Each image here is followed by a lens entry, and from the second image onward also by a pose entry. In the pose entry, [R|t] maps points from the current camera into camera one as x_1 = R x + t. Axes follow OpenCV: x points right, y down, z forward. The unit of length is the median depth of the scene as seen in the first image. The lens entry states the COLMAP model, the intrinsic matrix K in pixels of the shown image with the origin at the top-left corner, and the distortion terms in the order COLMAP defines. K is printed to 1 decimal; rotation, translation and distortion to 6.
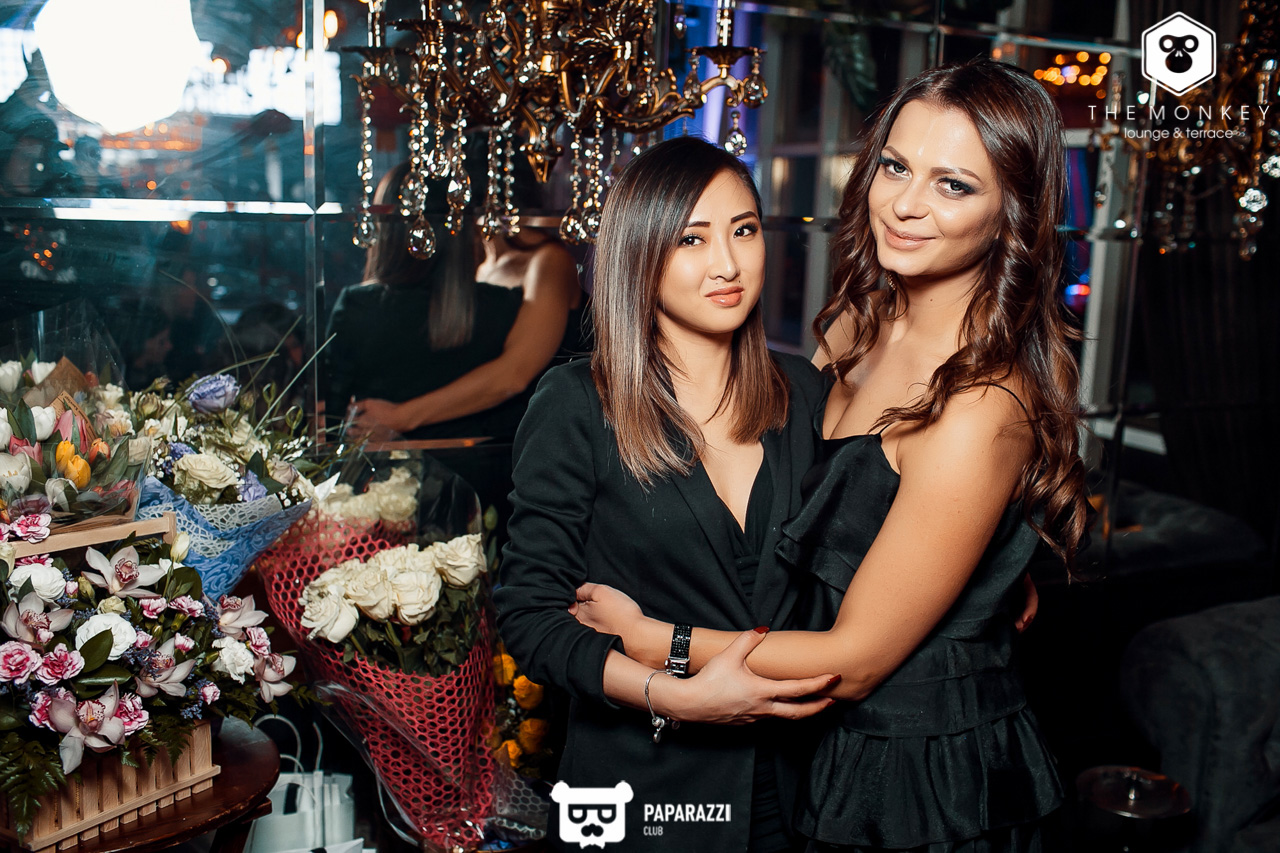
lens RADIAL K [[1270.3, 0, 641.6], [0, 1270.3, 425.2], [0, 0, 1]] dist [-0.010398, 0.000000]
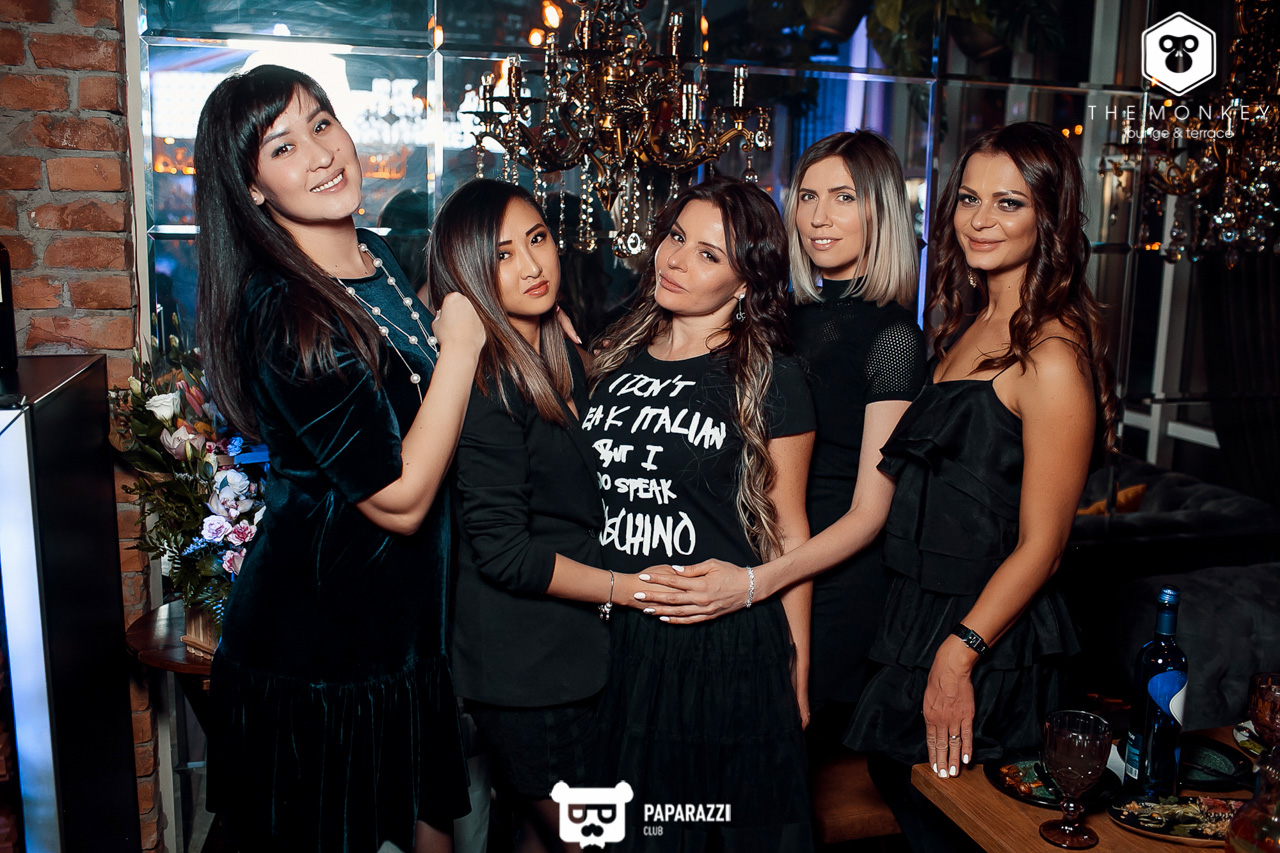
lens RADIAL K [[1270.3, 0, 637.6], [0, 1270.3, 432.3], [0, 0, 1]] dist [-0.010398, 0.000000]
pose [[0.986997, 0.016249, -0.159917, 0.170802], [-0.017718, 0.999813, -0.007764, 0.047733], [0.159761, 0.010496, 0.987100, -0.294215]]
